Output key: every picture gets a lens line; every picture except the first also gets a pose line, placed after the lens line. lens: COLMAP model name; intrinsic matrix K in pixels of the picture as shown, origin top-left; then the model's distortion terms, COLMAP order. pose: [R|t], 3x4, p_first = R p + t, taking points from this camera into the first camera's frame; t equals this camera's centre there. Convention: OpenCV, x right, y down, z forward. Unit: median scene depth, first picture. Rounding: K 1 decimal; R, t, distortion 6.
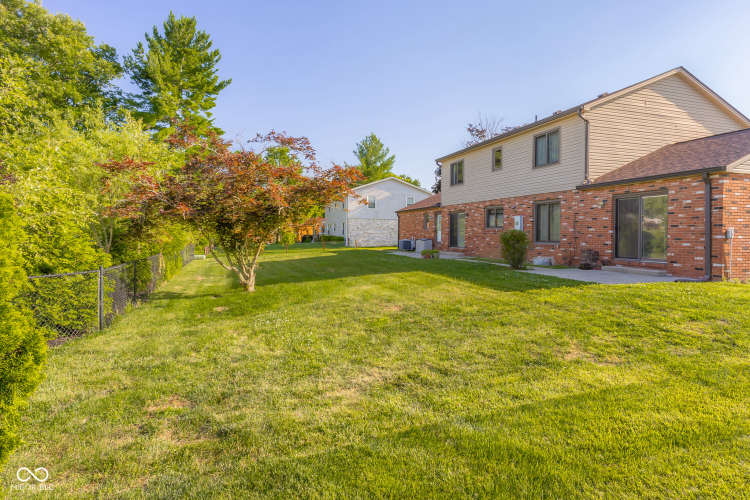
lens RADIAL K [[393.6, 0, 375.6], [0, 393.6, 247.0], [0, 0, 1]] dist [0.001701, 0.000389]
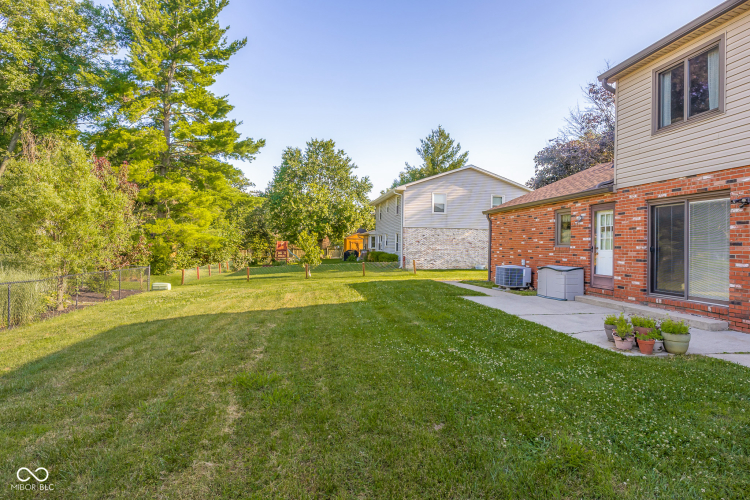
lens RADIAL K [[393.6, 0, 374.9], [0, 393.6, 246.6], [0, 0, 1]] dist [0.001701, 0.000389]
pose [[0.985715, 0.004676, -0.168360, -0.004883], [-0.010280, 0.999421, -0.032425, -0.016447], [0.168111, 0.033693, 0.985192, 0.321597]]
